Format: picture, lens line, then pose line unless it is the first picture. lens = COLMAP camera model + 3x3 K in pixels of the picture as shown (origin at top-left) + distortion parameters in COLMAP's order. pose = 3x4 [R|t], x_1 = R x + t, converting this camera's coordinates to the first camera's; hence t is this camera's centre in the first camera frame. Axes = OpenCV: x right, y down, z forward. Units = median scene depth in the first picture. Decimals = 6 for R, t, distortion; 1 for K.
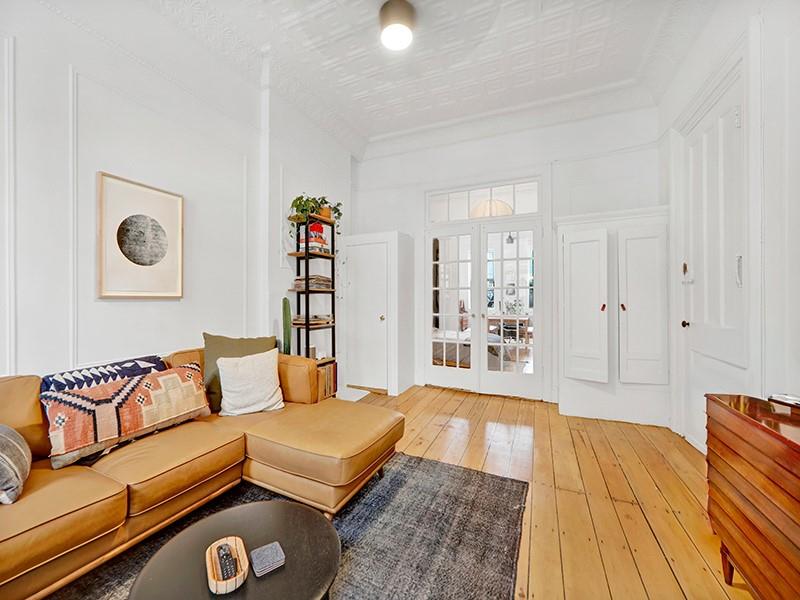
lens RADIAL K [[316.7, 0, 387.2], [0, 316.7, 298.5], [0, 0, 1]] dist [-0.000119, 0.000088]
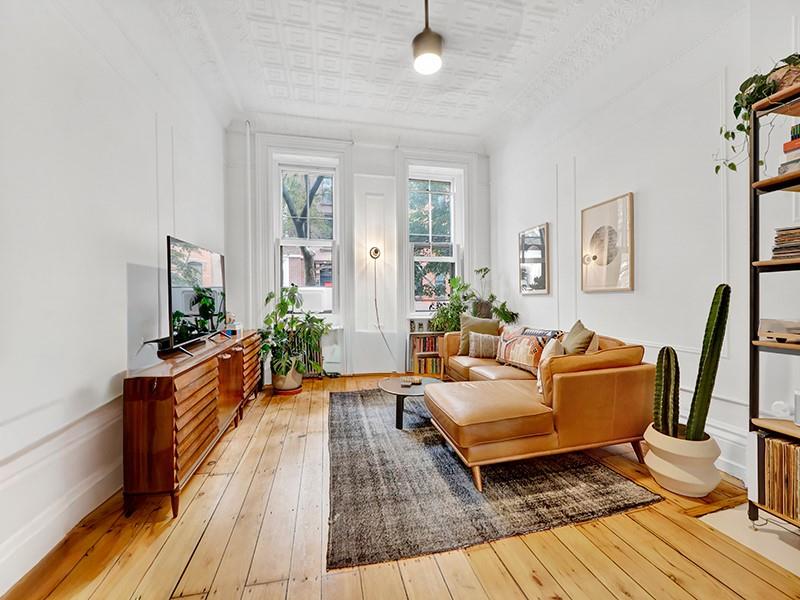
lens RADIAL K [[317.8, 0, 401.1], [0, 317.8, 300.3], [0, 0, 1]] dist [-0.000192, 0.000014]
pose [[-0.774333, 0.007125, -0.632739, 0.847894], [0.009185, 0.999958, 0.000020, 0.034248], [0.632712, -0.005796, -0.774365, 1.844619]]
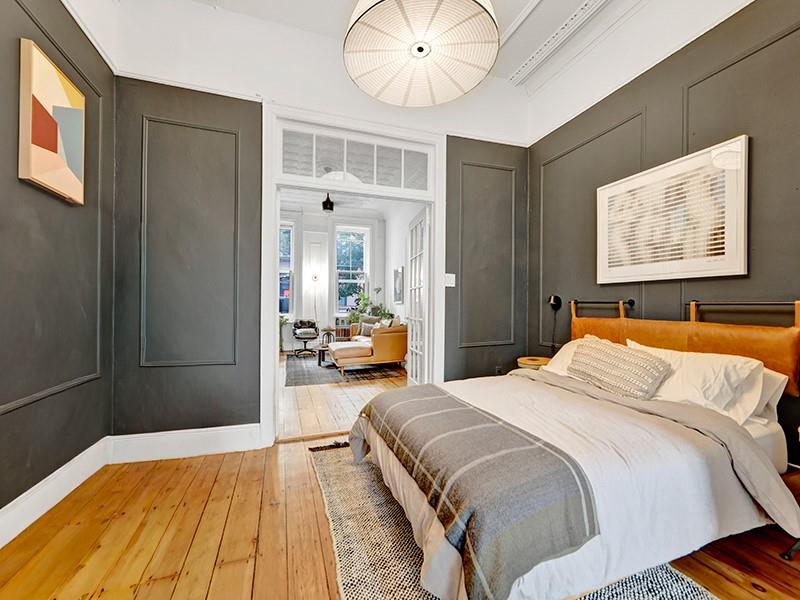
lens RADIAL K [[316.7, 0, 387.2], [0, 316.7, 298.5], [0, 0, 1]] dist [-0.000119, 0.000088]
pose [[-0.714968, -0.017585, -0.698936, 1.689094], [0.002298, 0.999619, -0.027501, 0.049658], [0.699154, -0.021269, -0.714655, 3.494319]]
